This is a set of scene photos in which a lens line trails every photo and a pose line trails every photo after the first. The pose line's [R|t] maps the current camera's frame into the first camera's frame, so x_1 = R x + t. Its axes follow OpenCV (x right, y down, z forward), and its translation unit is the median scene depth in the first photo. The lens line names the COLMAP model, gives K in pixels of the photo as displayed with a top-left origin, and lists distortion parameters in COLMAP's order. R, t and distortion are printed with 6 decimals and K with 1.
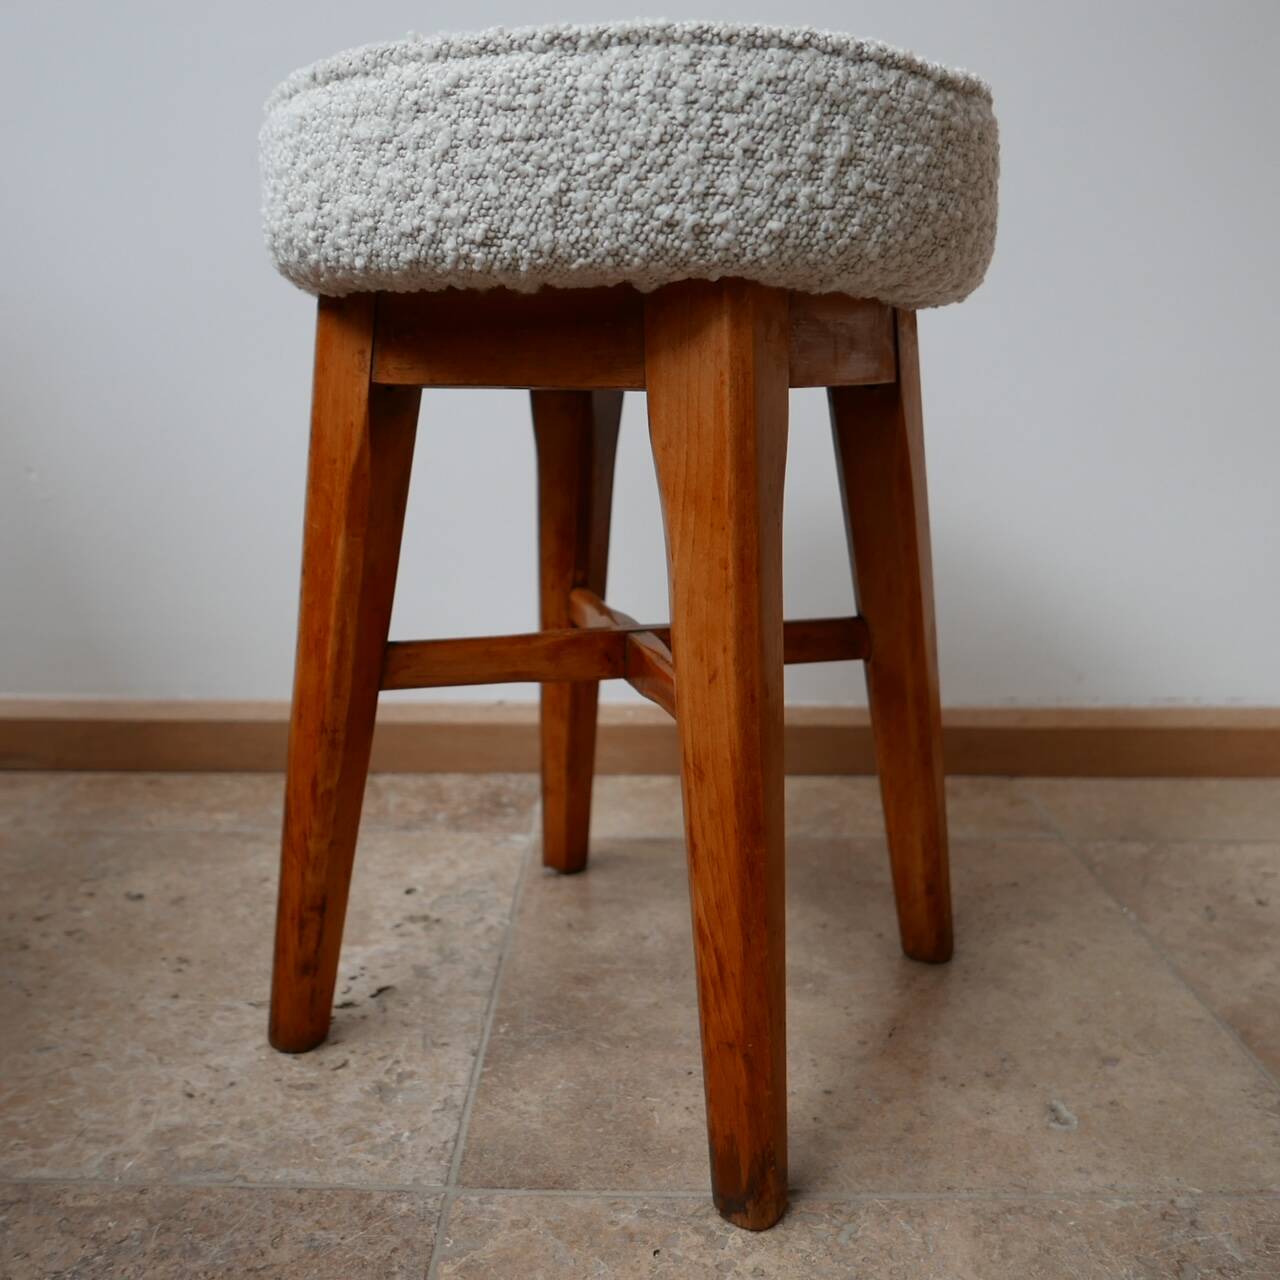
lens RADIAL K [[1225.0, 0, 640.0], [0, 1225.0, 640.0], [0, 0, 1]] dist [-0.041016, 0.045301]
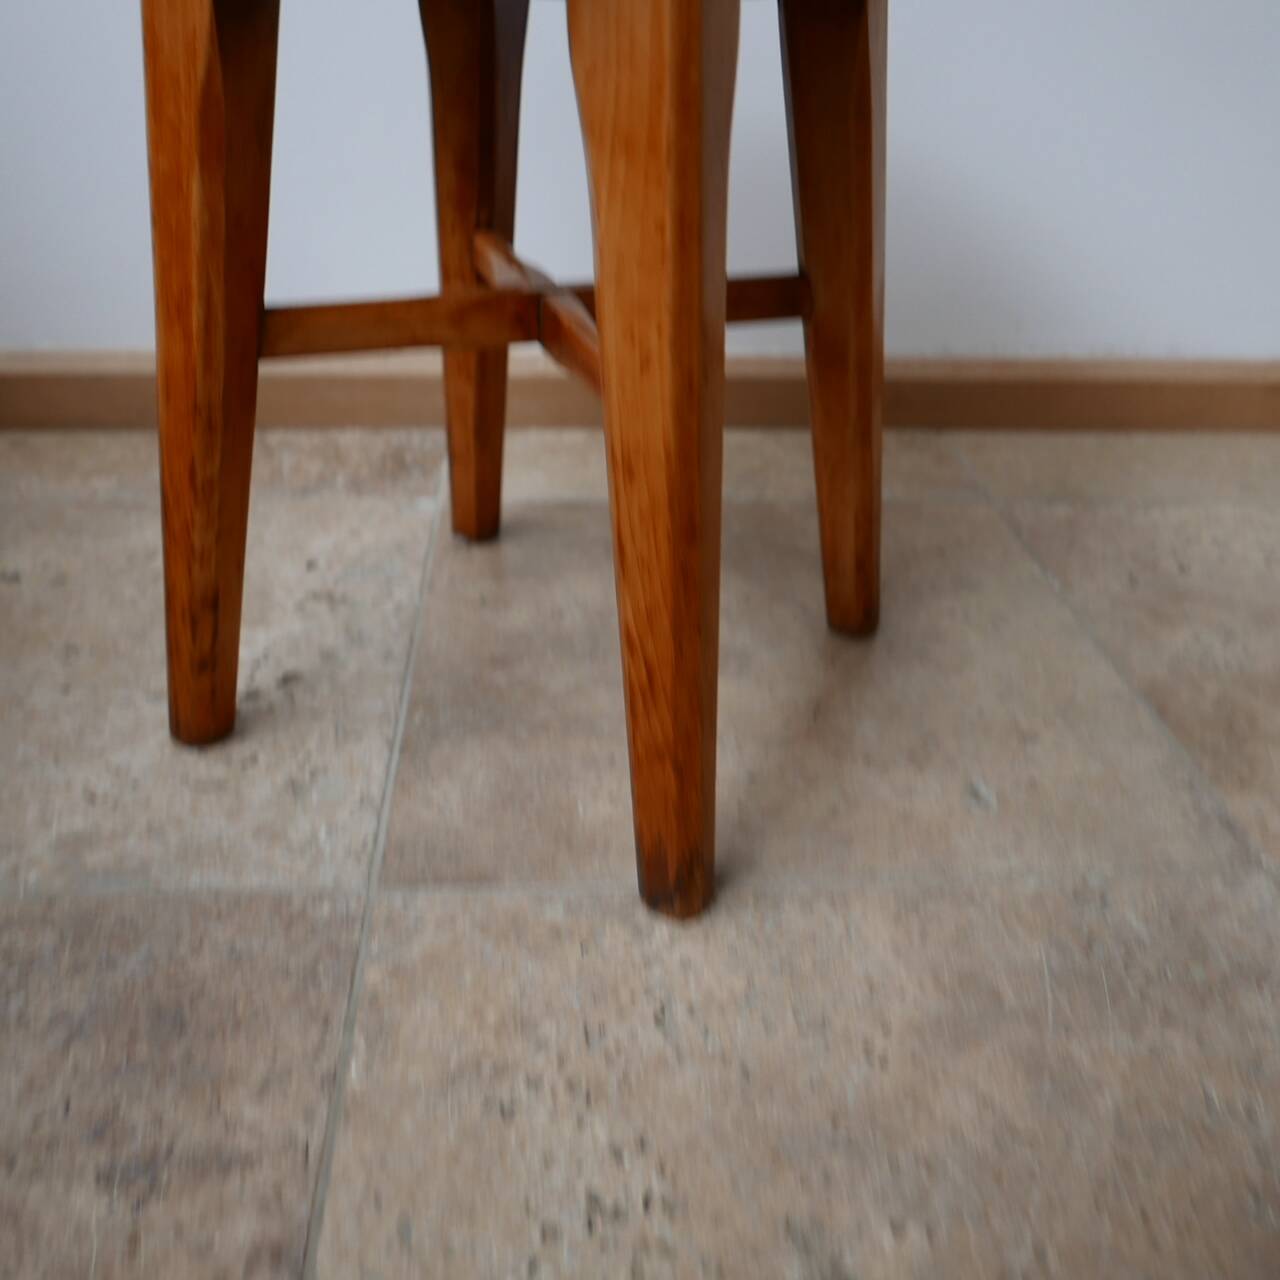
lens RADIAL K [[1225.0, 0, 640.0], [0, 1225.0, 640.0], [0, 0, 1]] dist [-0.041016, 0.045301]
pose [[0.997087, -0.015715, 0.074640, -0.012946], [-0.007631, 0.953085, 0.302605, -0.048669], [-0.075894, -0.302293, 0.950189, 0.127717]]
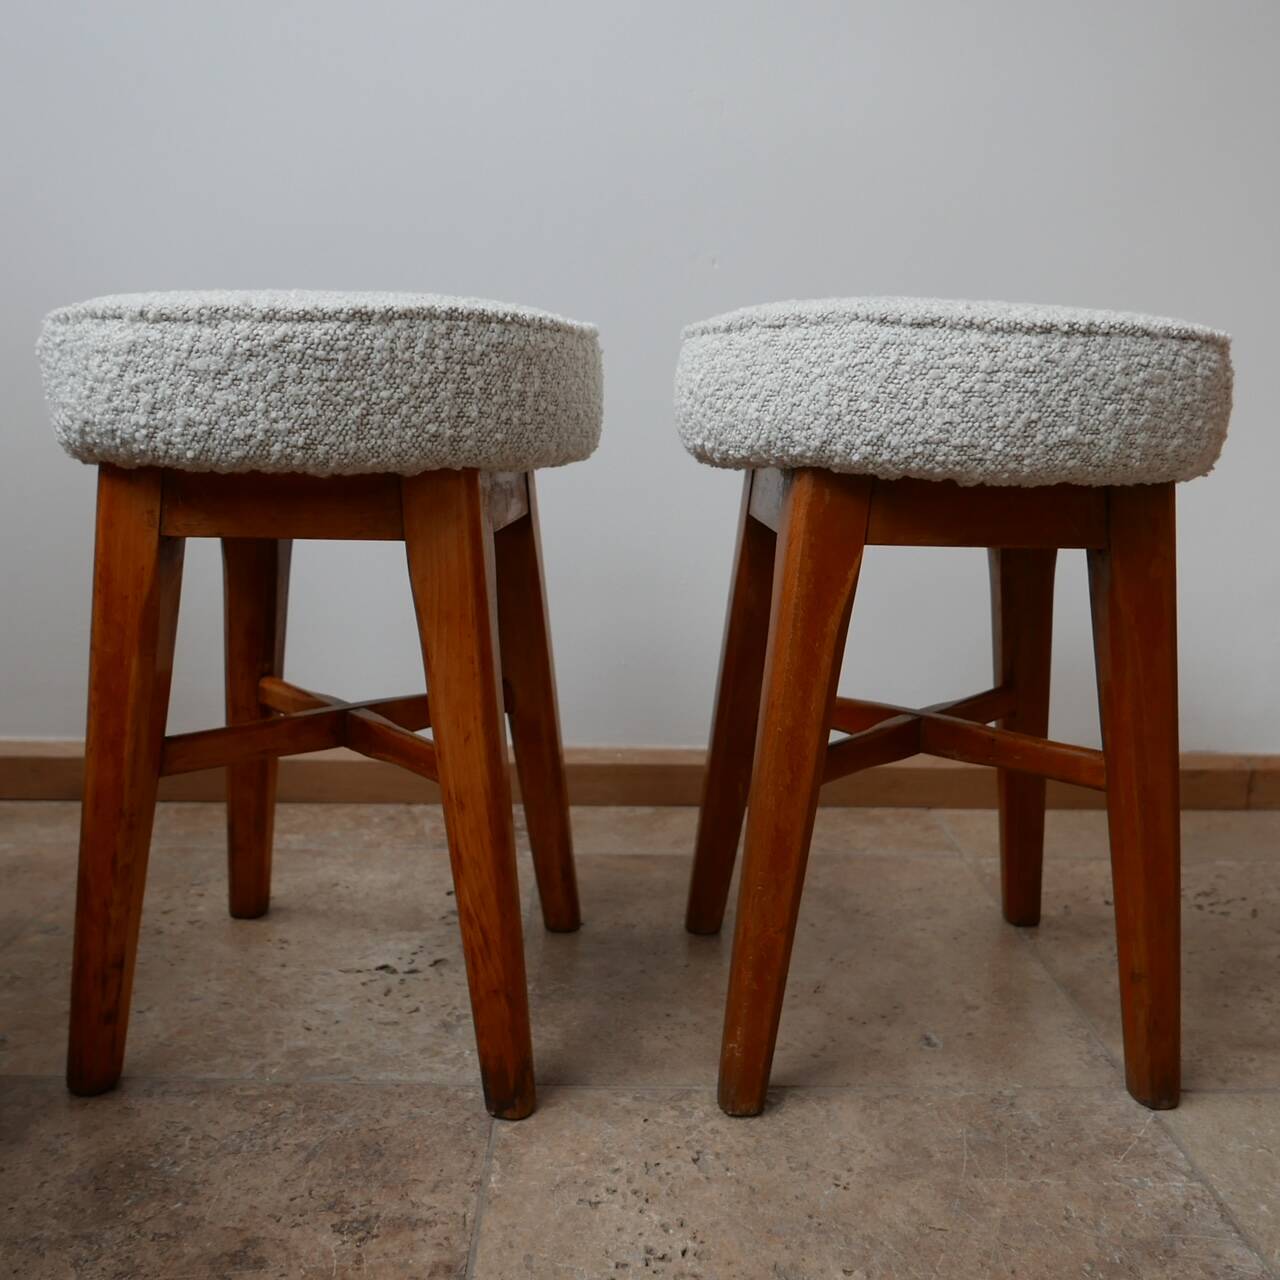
lens RADIAL K [[1225.0, 0, 640.0], [0, 1225.0, 640.0], [0, 0, 1]] dist [-0.041016, 0.045301]
pose [[0.899492, -0.076887, 0.430118, -0.404914], [0.093272, 0.995494, -0.017105, -0.042043], [-0.426865, 0.055504, 0.902611, -0.437373]]
